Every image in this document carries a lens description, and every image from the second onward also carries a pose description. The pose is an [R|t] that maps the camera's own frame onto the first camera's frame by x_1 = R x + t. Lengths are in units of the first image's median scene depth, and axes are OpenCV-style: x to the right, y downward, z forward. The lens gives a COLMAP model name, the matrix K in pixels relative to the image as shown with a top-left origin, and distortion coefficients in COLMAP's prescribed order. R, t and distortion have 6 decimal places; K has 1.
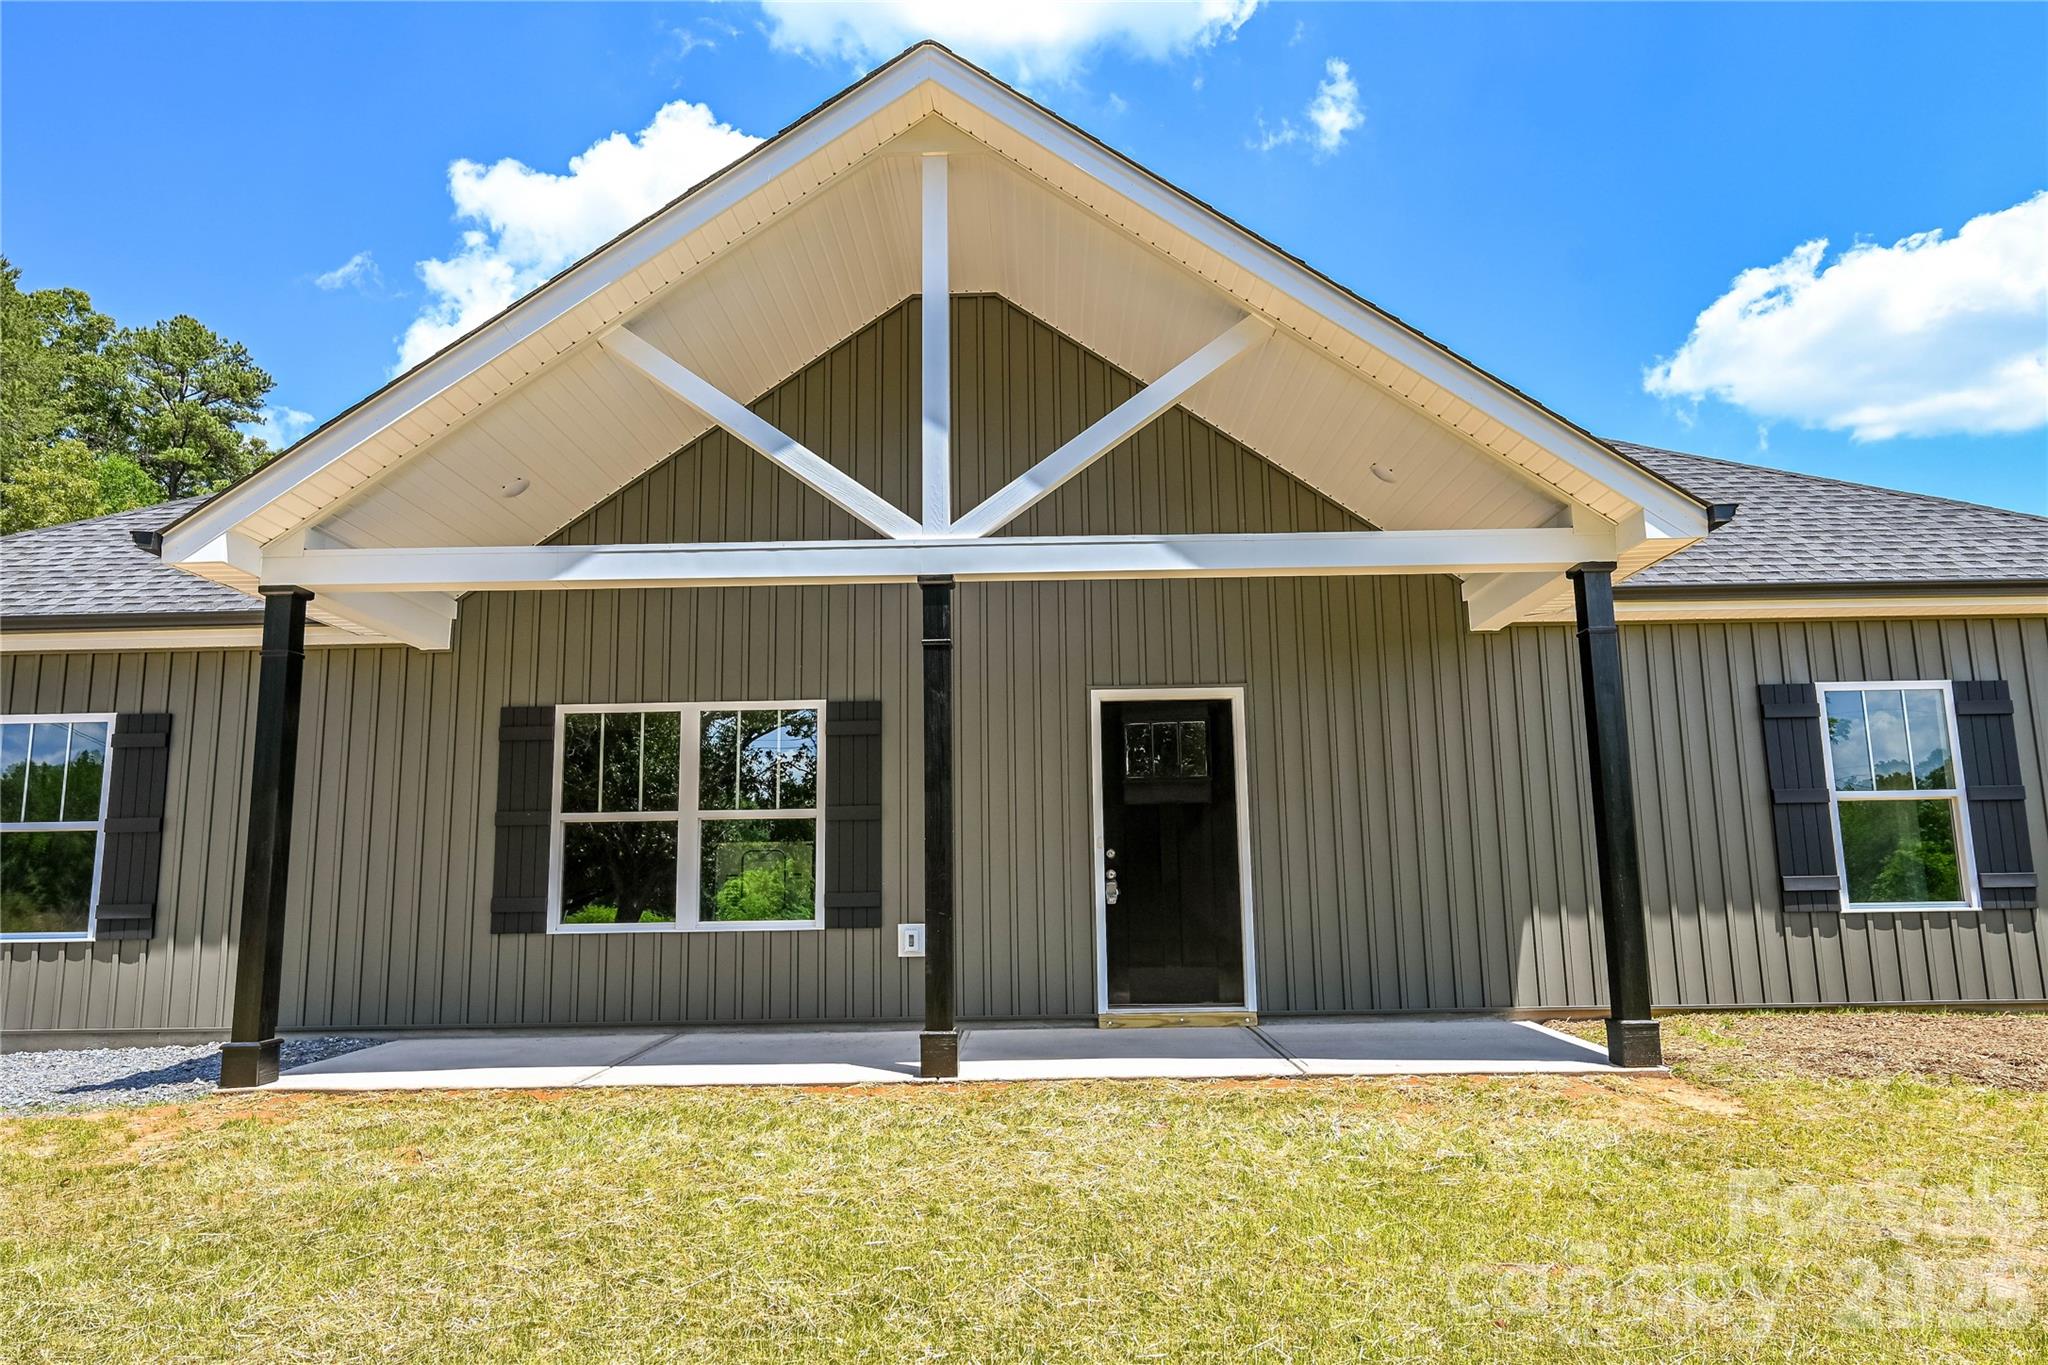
lens RADIAL K [[1264.7, 0, 1024.0], [0, 1264.7, 682.5], [0, 0, 1]] dist [-0.000905, -0.001427]
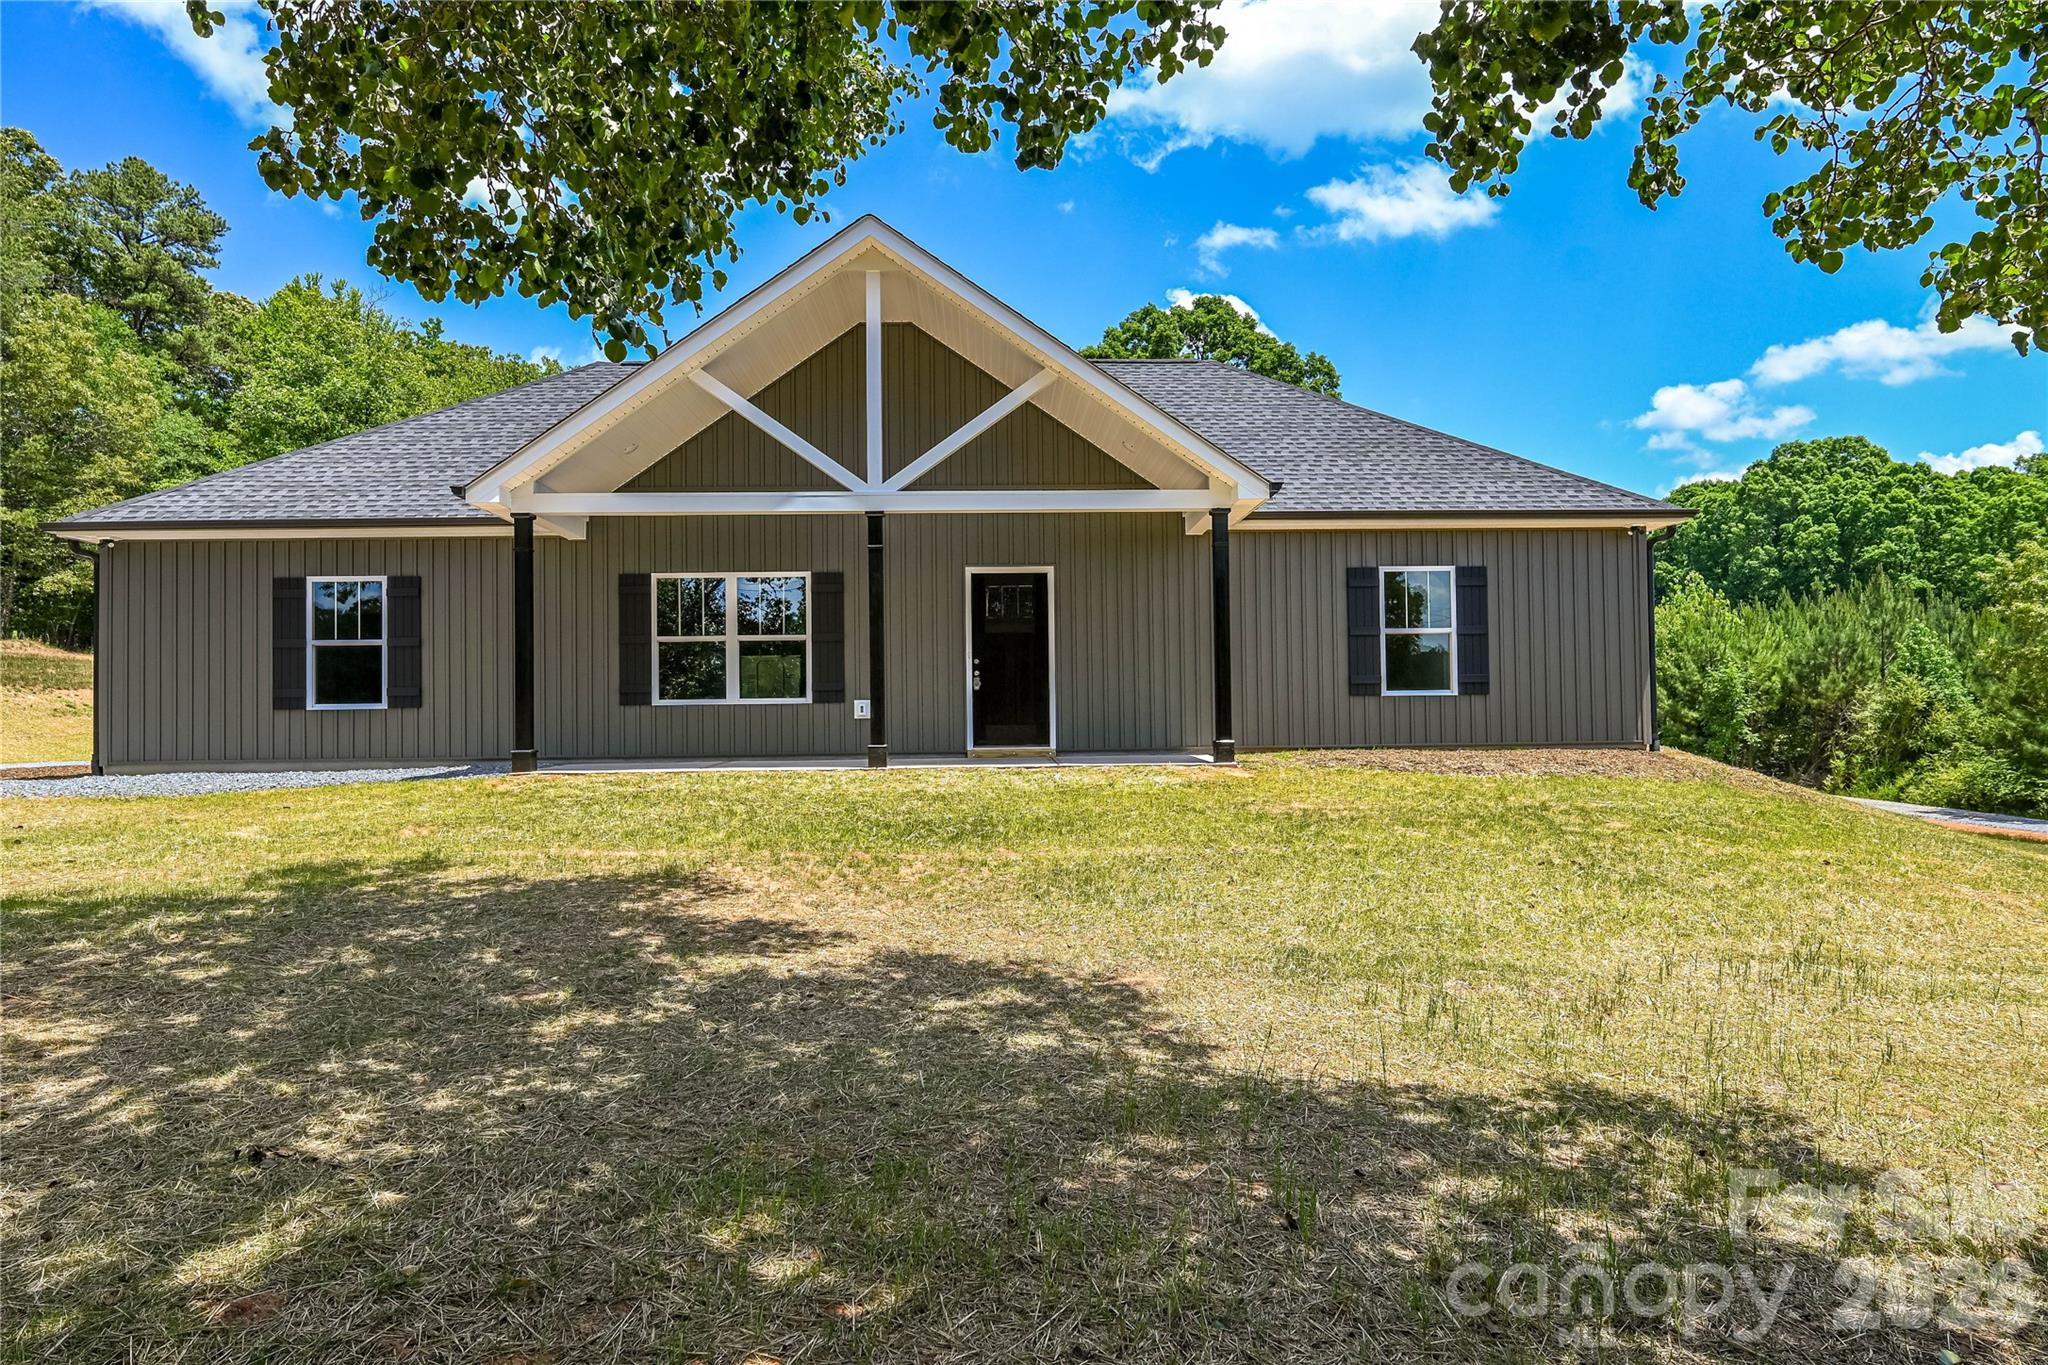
lens RADIAL K [[1264.7, 0, 1024.0], [0, 1264.7, 682.5], [0, 0, 1]] dist [-0.000905, -0.001427]
pose [[0.998786, 0.004164, 0.049075, 0.049233], [-0.010525, 0.991447, 0.130086, -0.063965], [-0.048114, -0.130444, 0.990288, -0.738316]]
